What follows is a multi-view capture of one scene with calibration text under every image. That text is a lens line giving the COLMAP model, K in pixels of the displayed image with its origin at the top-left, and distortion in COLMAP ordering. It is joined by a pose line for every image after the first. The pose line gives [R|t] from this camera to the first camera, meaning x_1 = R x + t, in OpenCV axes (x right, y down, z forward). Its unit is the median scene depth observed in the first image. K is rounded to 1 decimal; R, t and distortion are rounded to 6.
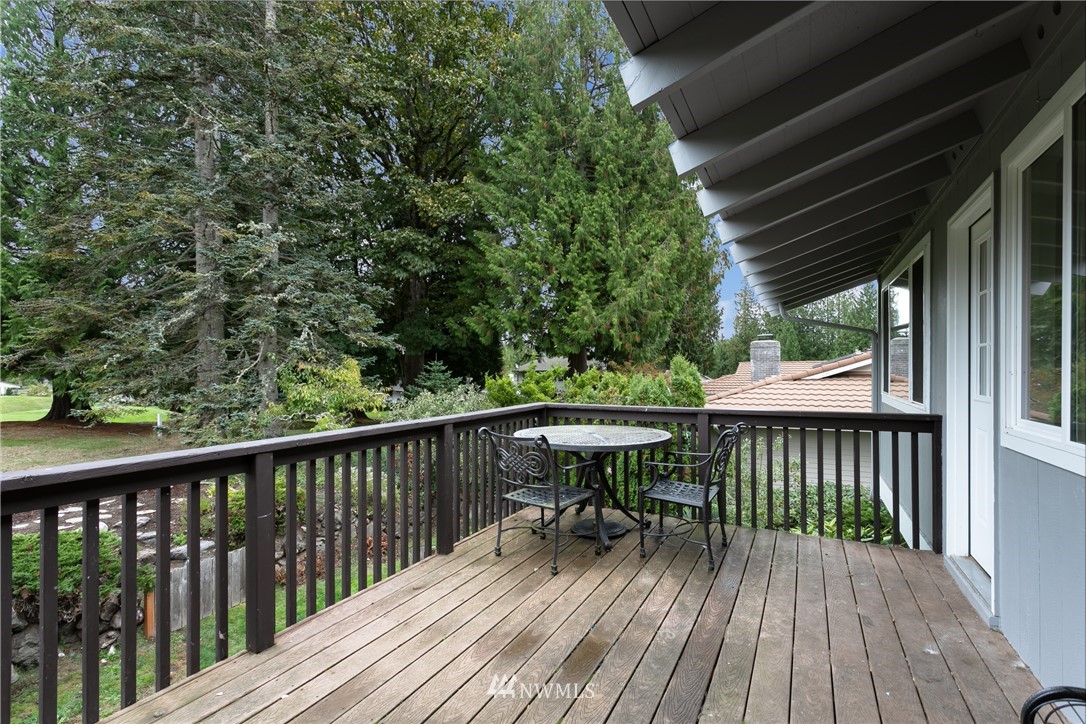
lens RADIAL K [[517.1, 0, 536.6], [0, 517.1, 369.1], [0, 0, 1]] dist [0.006499, 0.000203]
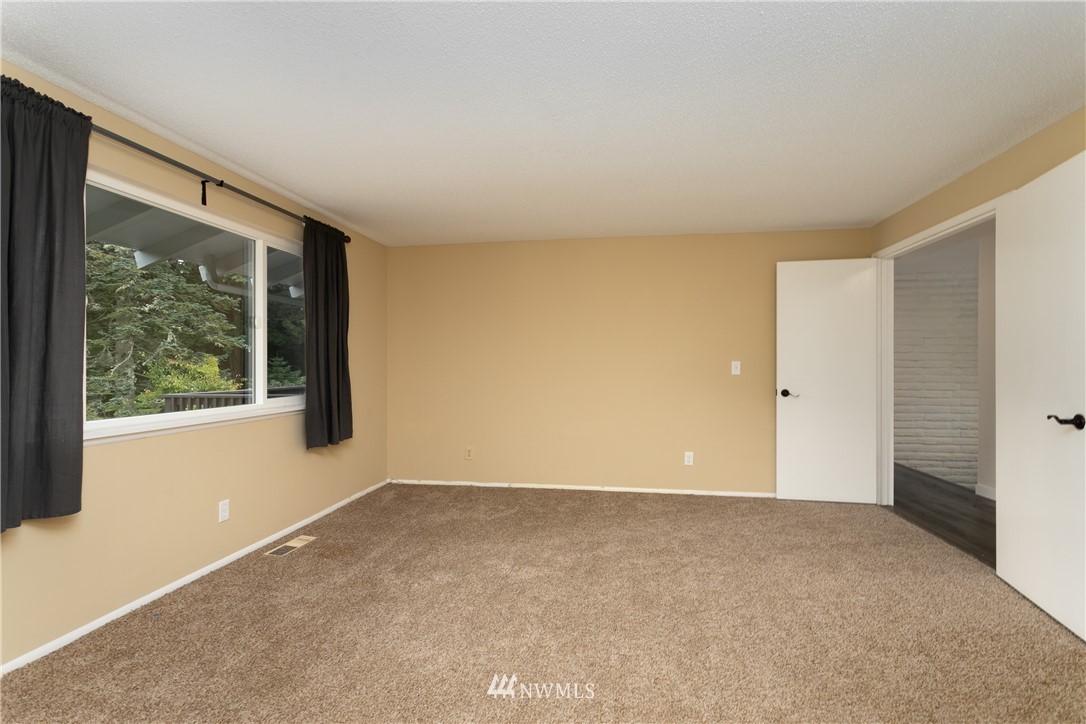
lens RADIAL K [[519.6, 0, 539.9], [0, 519.6, 365.5], [0, 0, 1]] dist [0.001831, 0.002672]
pose [[0.952529, 0.002730, 0.304434, 0.029473], [-0.004403, 0.999979, 0.004807, -0.006431], [-0.304415, -0.005920, 0.952521, -0.479032]]
